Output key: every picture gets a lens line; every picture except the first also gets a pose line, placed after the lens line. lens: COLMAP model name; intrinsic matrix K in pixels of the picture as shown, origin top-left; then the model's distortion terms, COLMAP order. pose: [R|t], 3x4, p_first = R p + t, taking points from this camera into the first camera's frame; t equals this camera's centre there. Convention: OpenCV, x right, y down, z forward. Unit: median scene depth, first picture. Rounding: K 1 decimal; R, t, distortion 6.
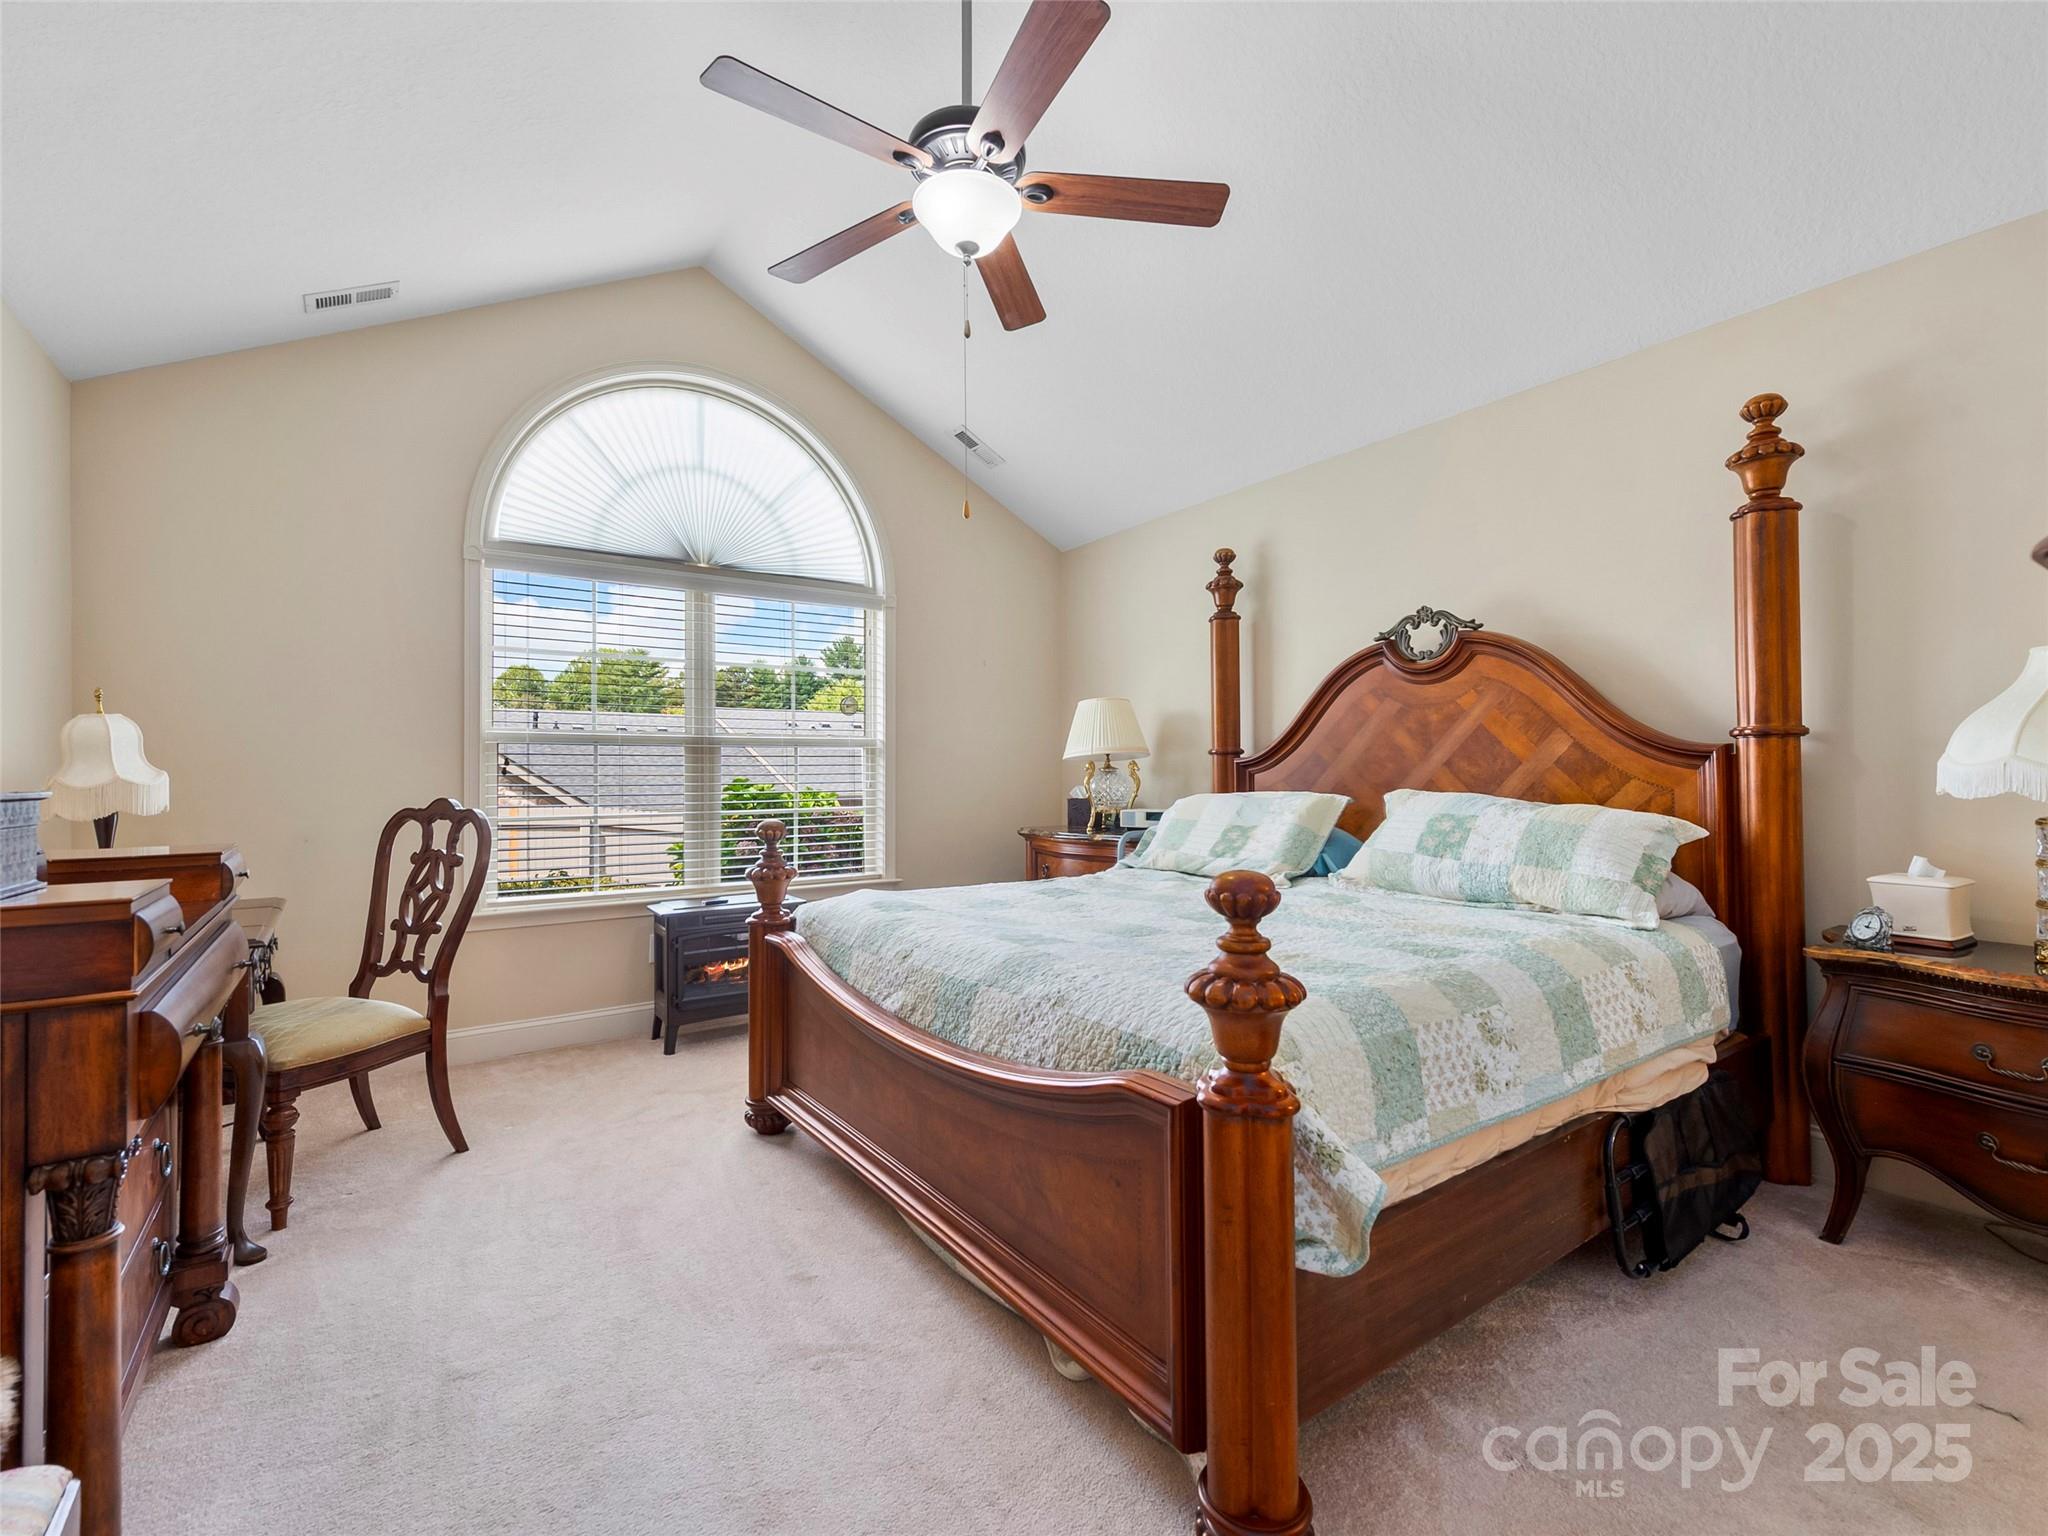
lens RADIAL K [[954.9, 0, 1025.0], [0, 954.9, 754.3], [0, 0, 1]] dist [0.009658, -0.000464]
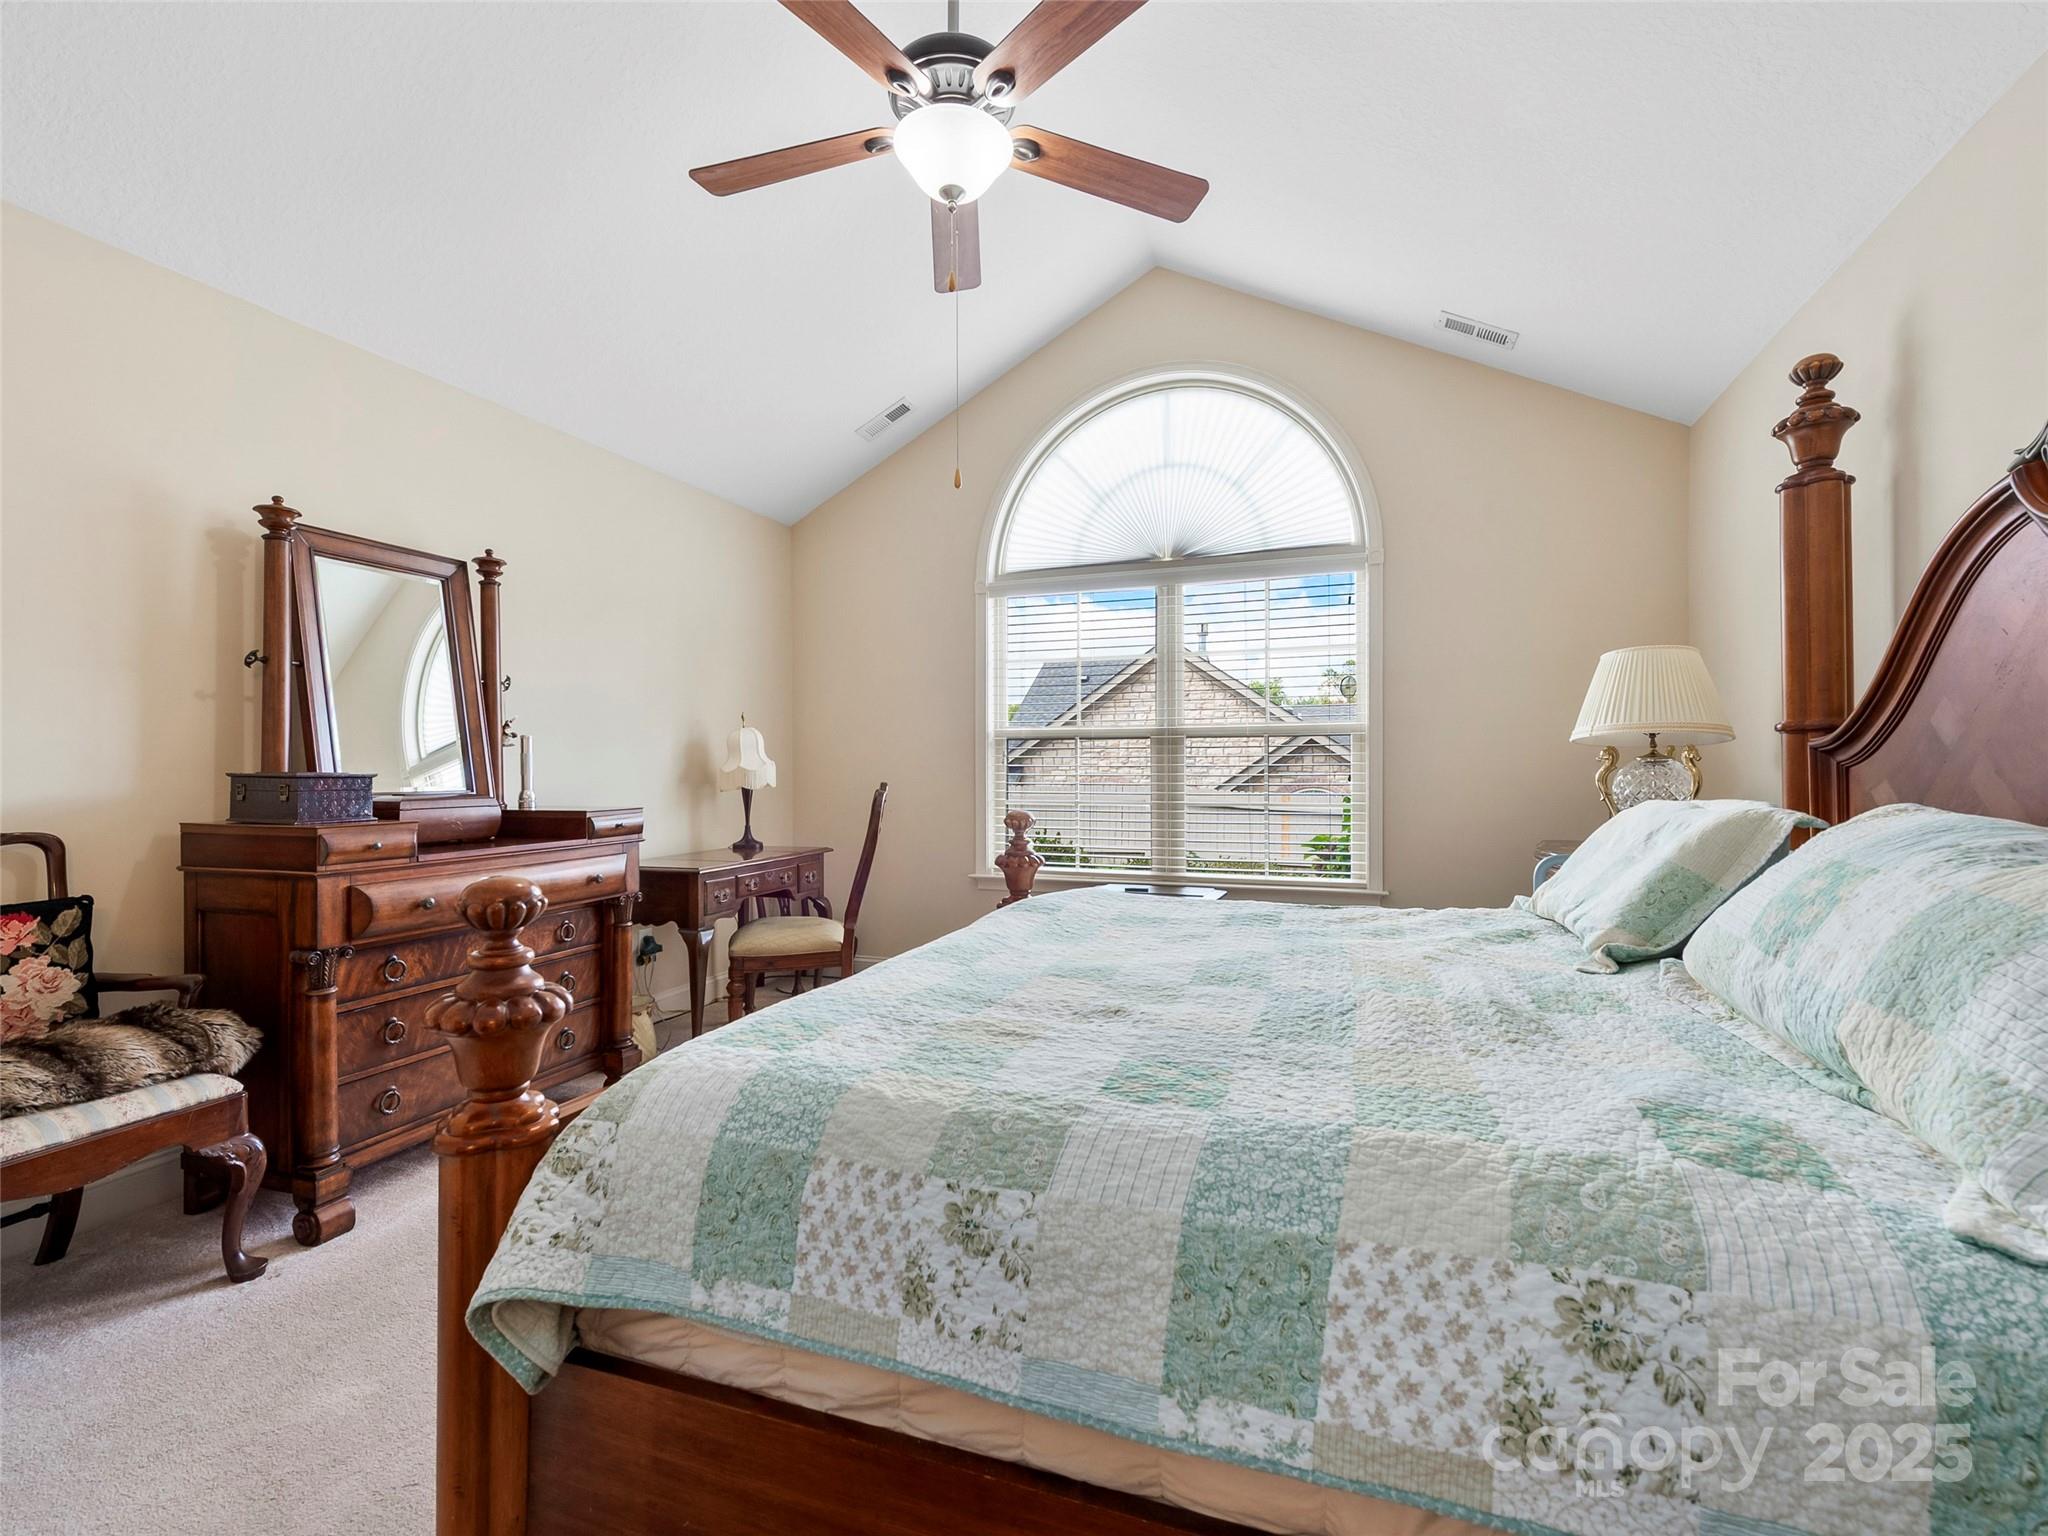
lens RADIAL K [[954.9, 0, 1025.0], [0, 954.9, 754.3], [0, 0, 1]] dist [0.009658, -0.000464]
pose [[0.539976, -0.008487, -0.841638, 0.601681], [0.018596, 0.999825, 0.001849, 0.006008], [0.841475, -0.016649, 0.540039, 0.444722]]
